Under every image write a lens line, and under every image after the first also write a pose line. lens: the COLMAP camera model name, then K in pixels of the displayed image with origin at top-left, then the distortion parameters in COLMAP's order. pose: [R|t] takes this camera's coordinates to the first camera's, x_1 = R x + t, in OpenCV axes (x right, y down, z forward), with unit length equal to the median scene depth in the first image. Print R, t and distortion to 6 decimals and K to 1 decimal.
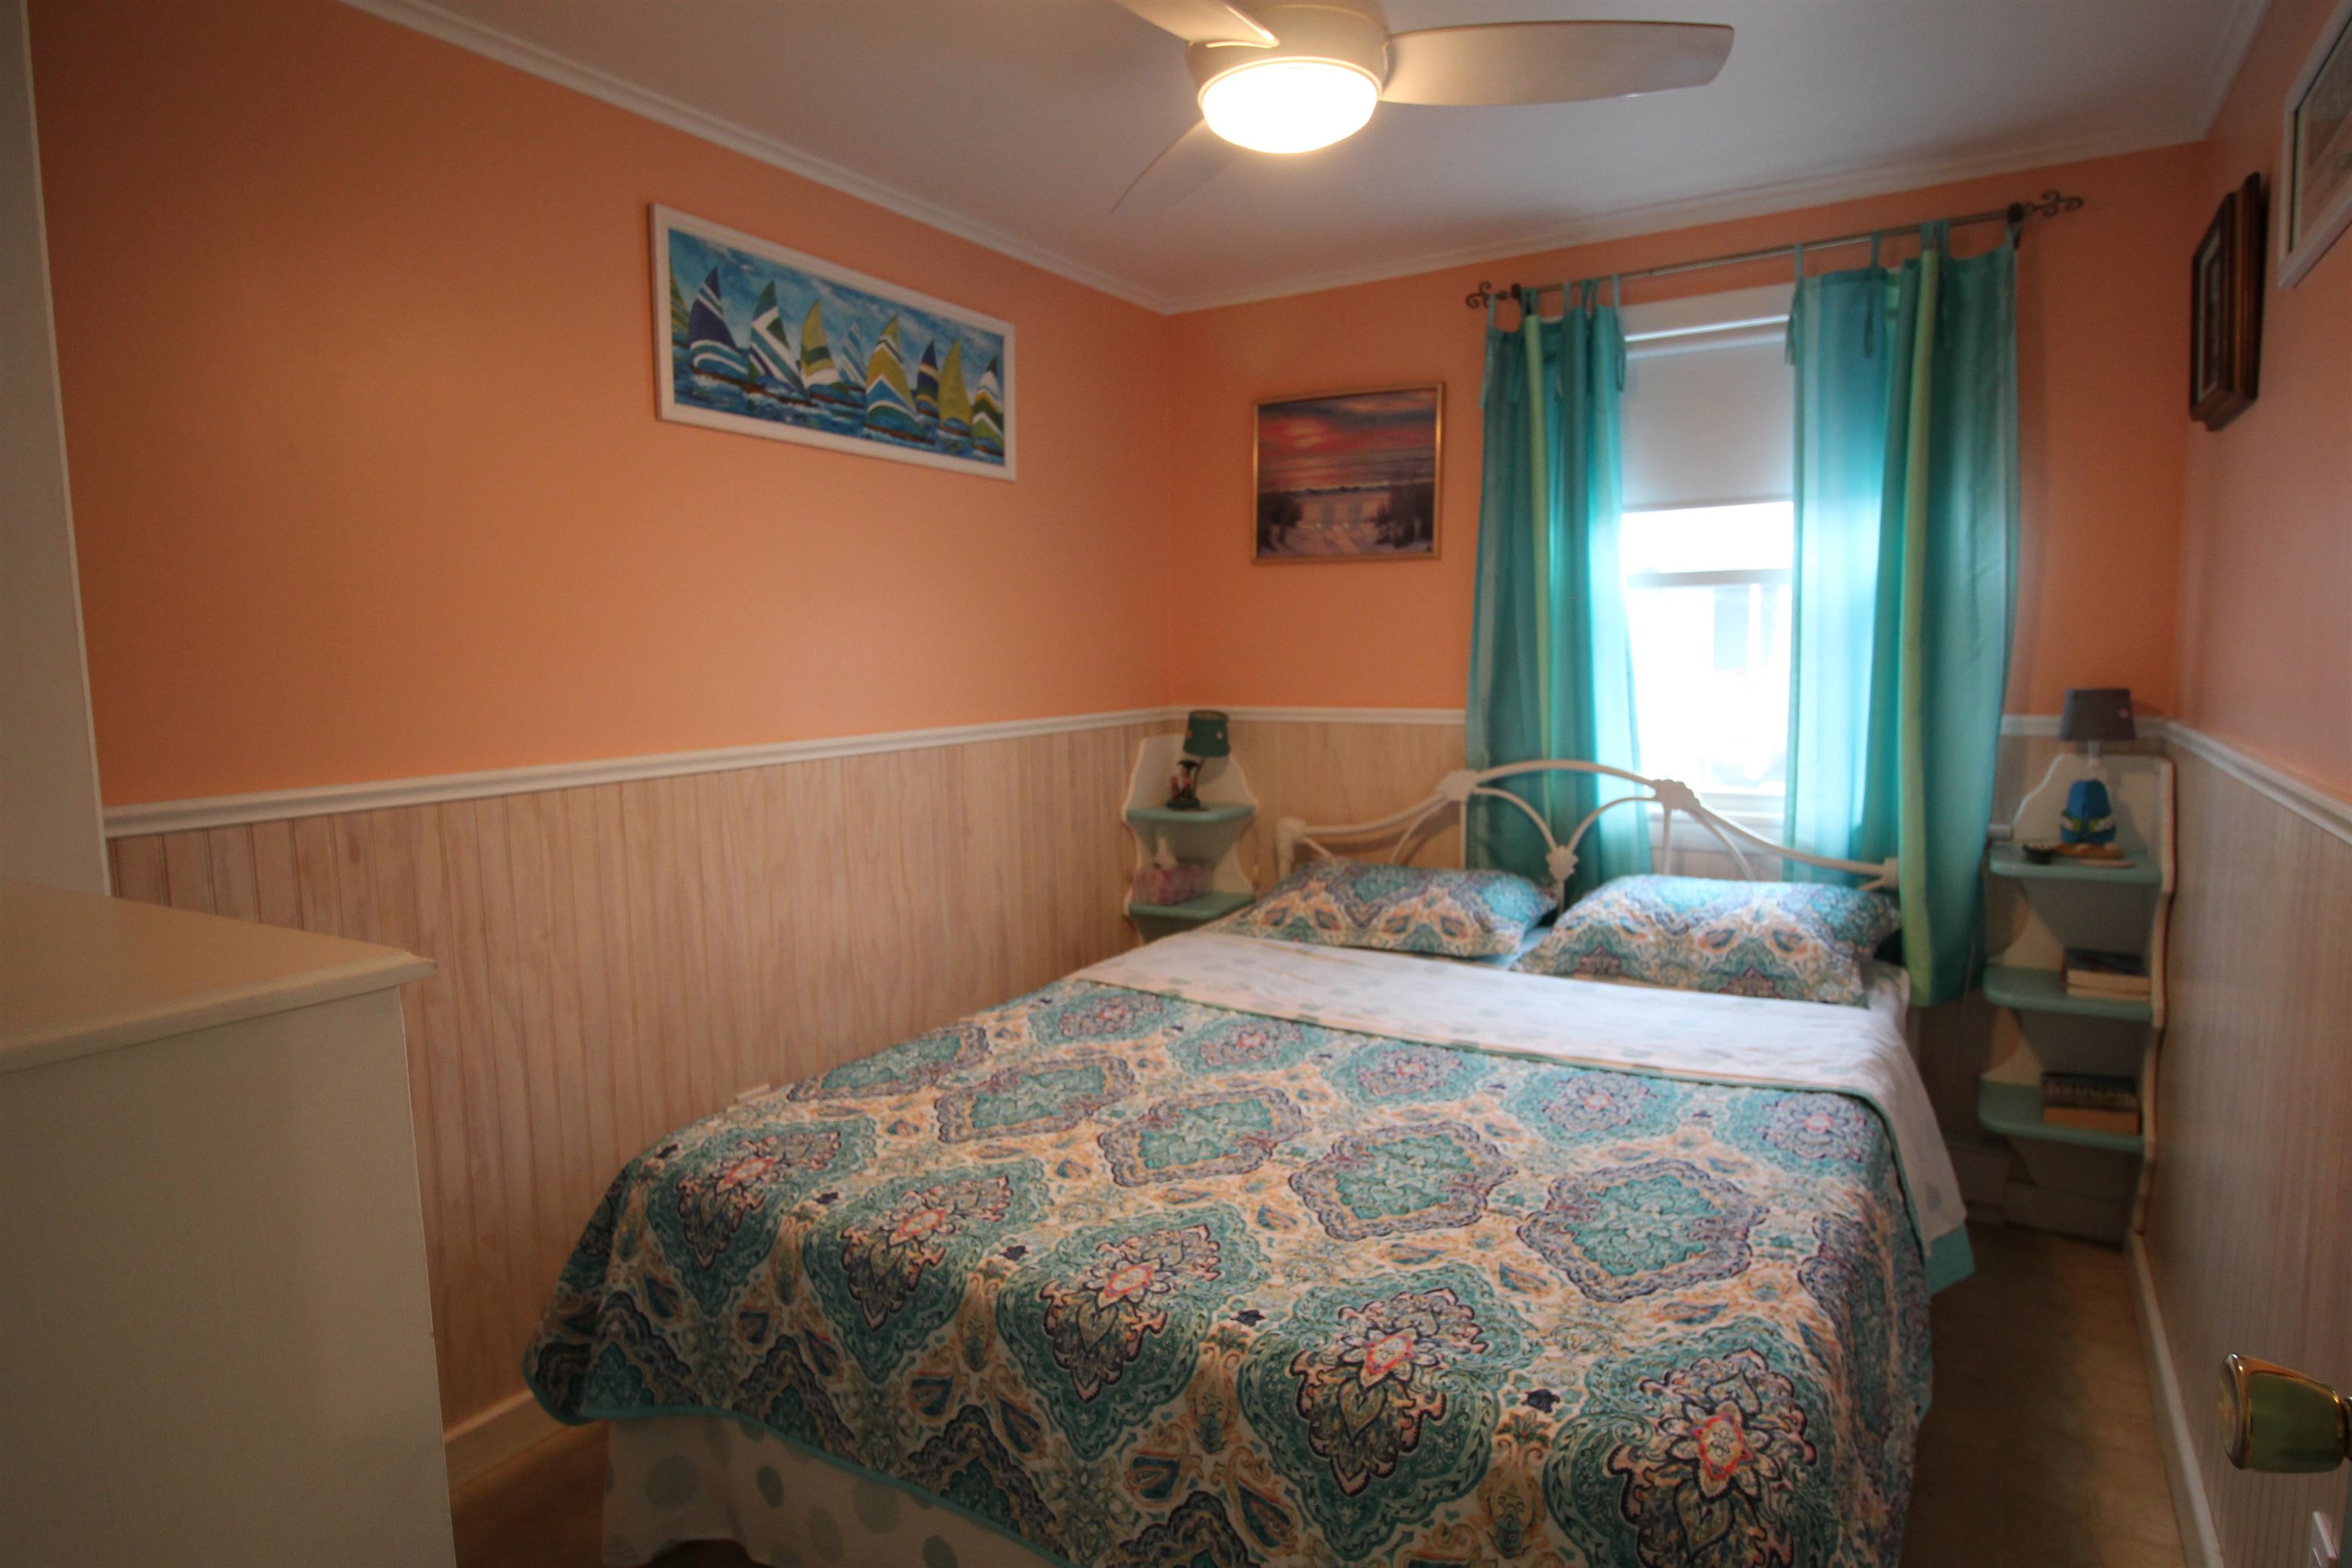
lens RADIAL K [[1278.9, 0, 1176.0], [0, 1278.9, 784.0], [0, 0, 1]] dist [-0.016279, -0.000501]
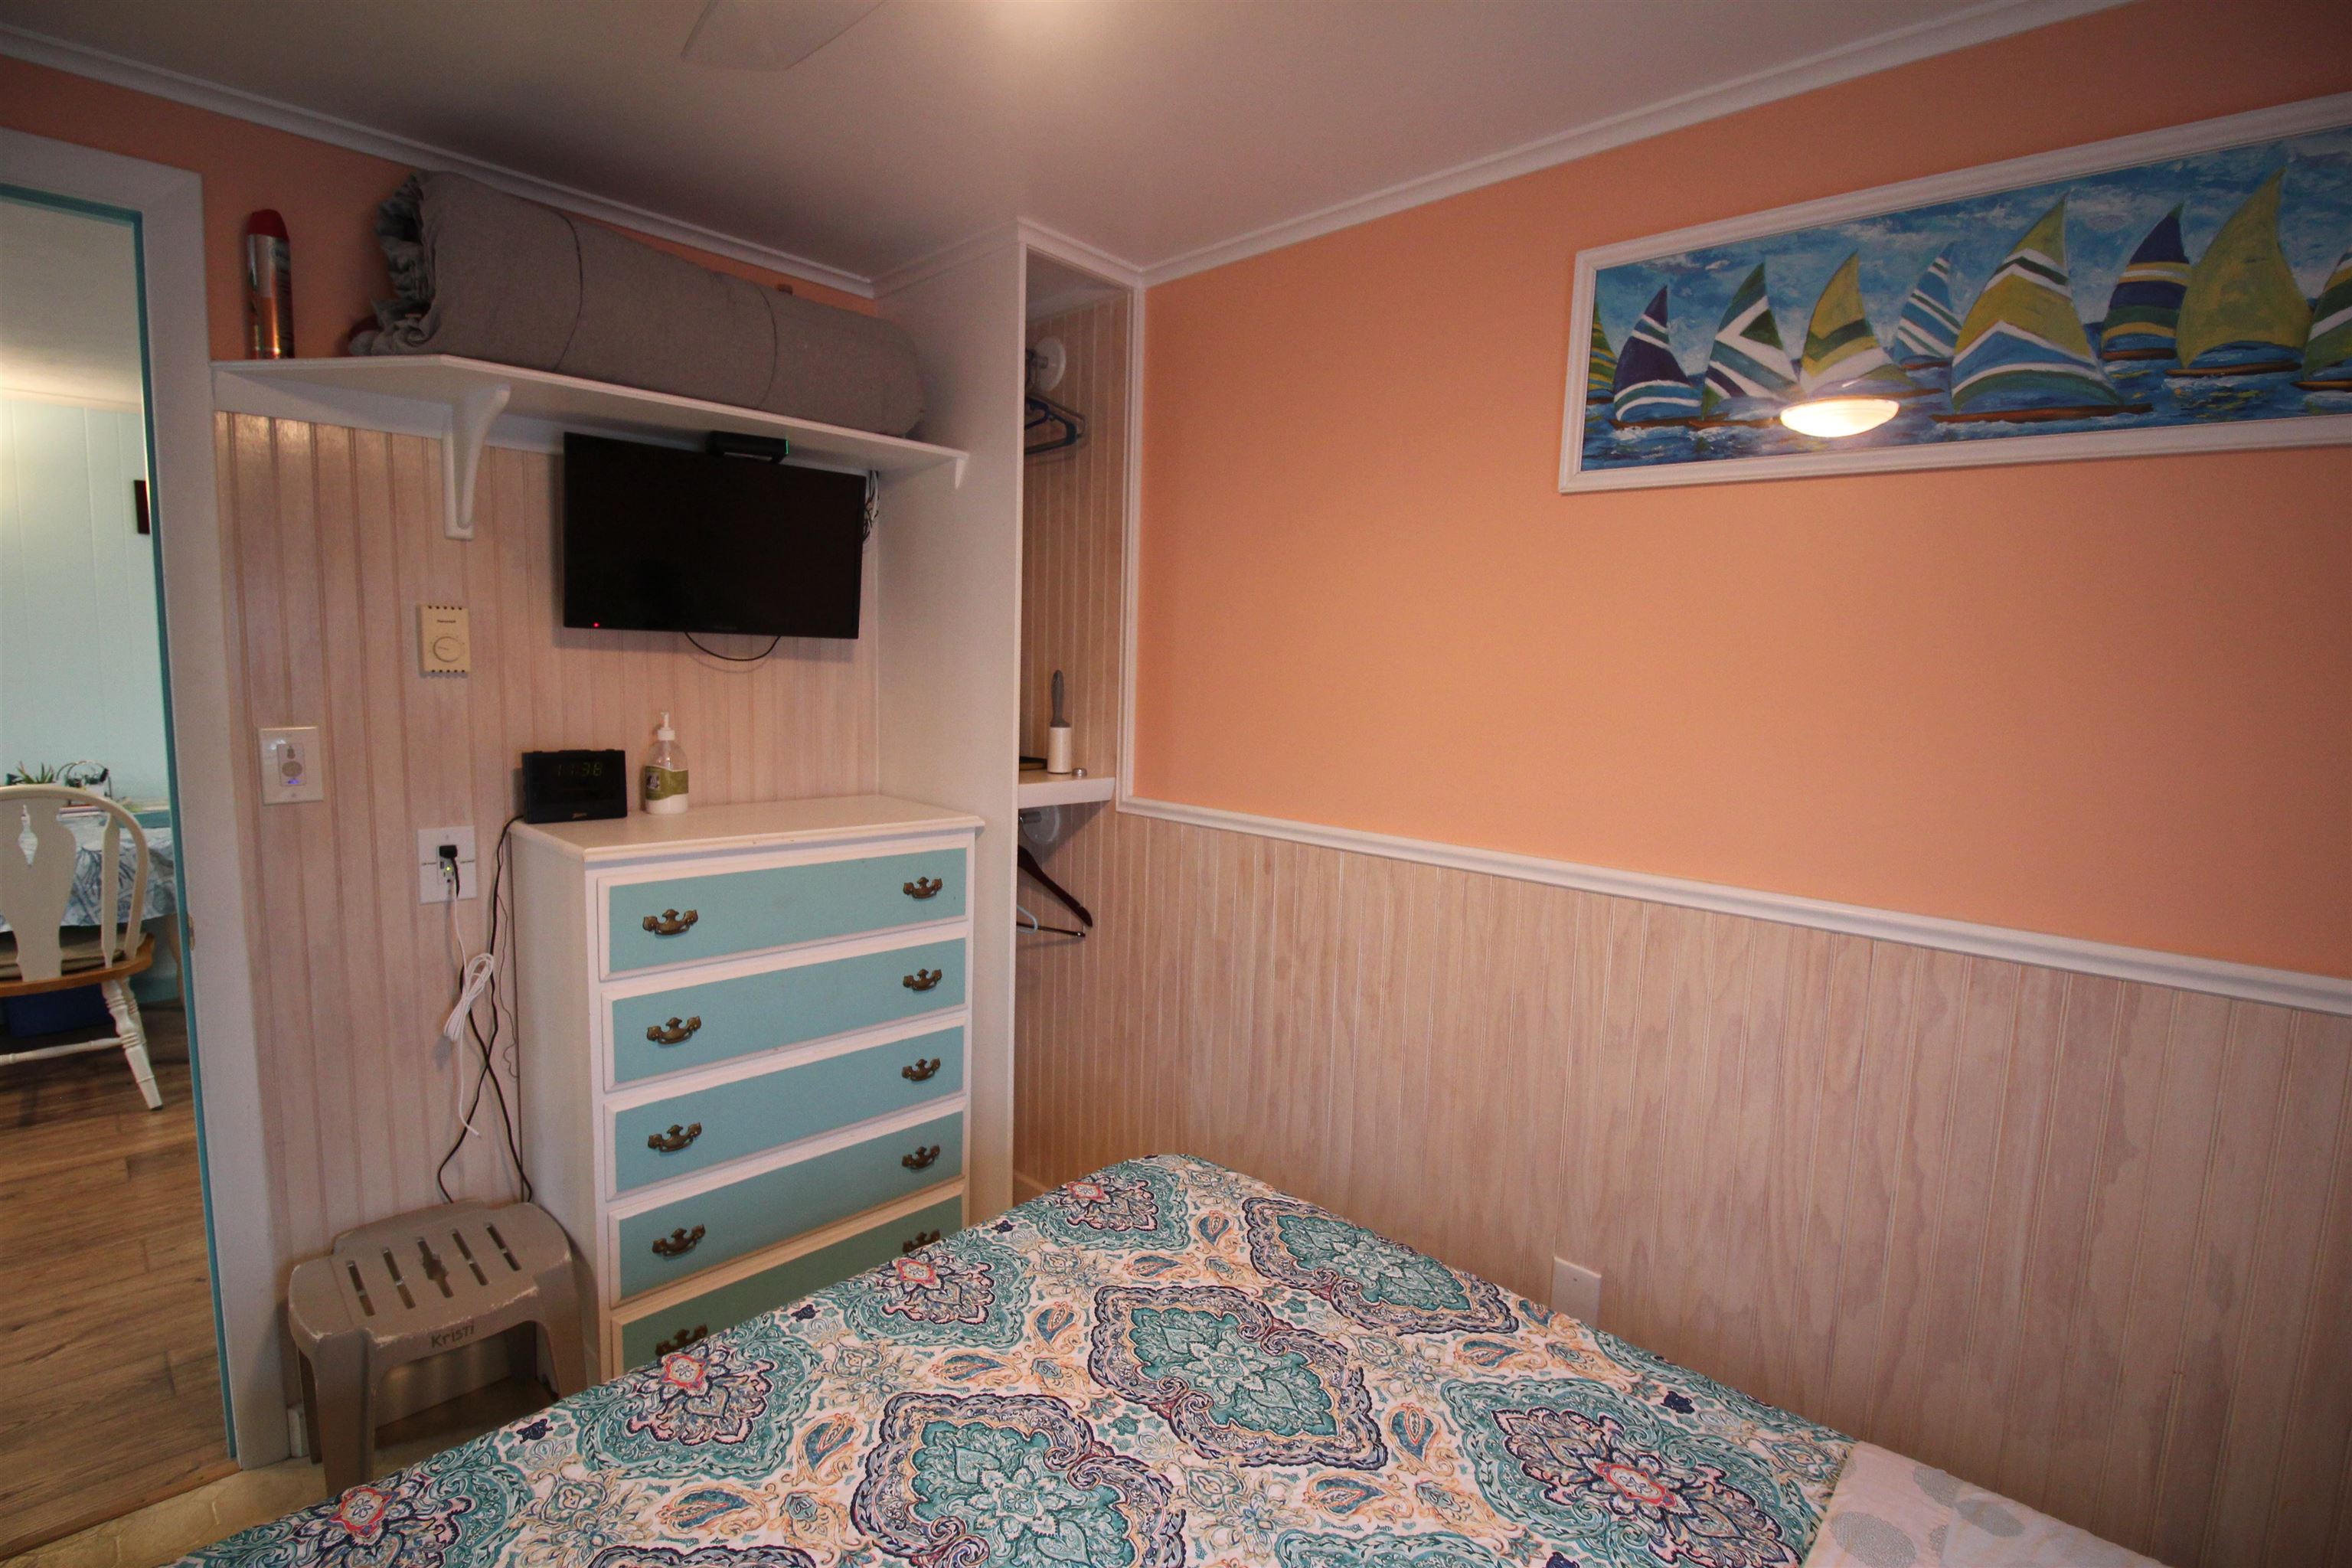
lens RADIAL K [[1071.8, 0, 1176.0], [0, 1071.8, 784.0], [0, 0, 1]] dist [-0.001396, -0.011055]
pose [[-0.187721, 0.124906, -0.974248, 0.386265], [-0.132037, 0.979670, 0.151042, -0.151935], [0.973307, 0.156990, -0.167412, 0.832522]]
